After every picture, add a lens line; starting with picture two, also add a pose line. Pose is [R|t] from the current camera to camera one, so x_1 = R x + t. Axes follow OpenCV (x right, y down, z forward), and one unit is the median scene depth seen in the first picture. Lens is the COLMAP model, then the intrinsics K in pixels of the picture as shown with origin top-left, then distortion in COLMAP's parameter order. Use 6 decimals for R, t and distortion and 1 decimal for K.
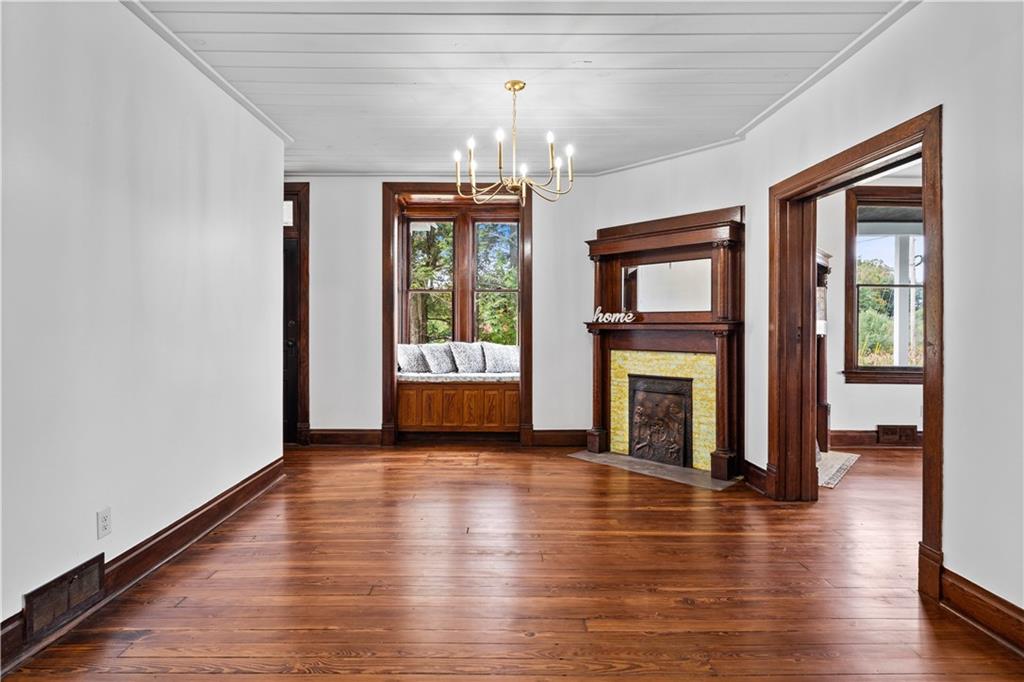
lens RADIAL K [[537.7, 0, 510.1], [0, 537.7, 329.9], [0, 0, 1]] dist [-0.012966, 0.001438]
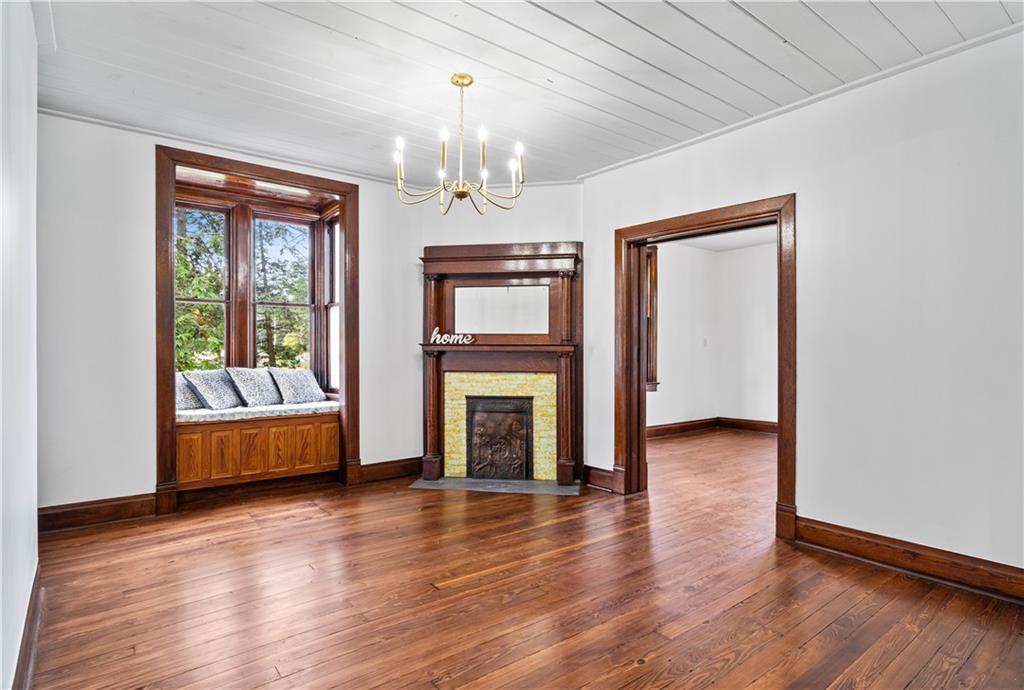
lens RADIAL K [[537.7, 0, 512.3], [0, 537.7, 353.5], [0, 0, 1]] dist [-0.012966, 0.001438]
pose [[0.786148, -0.005513, 0.618013, -0.324612], [0.003229, 0.999983, 0.004812, -0.000693], [-0.618030, -0.001787, 0.786153, 0.163161]]
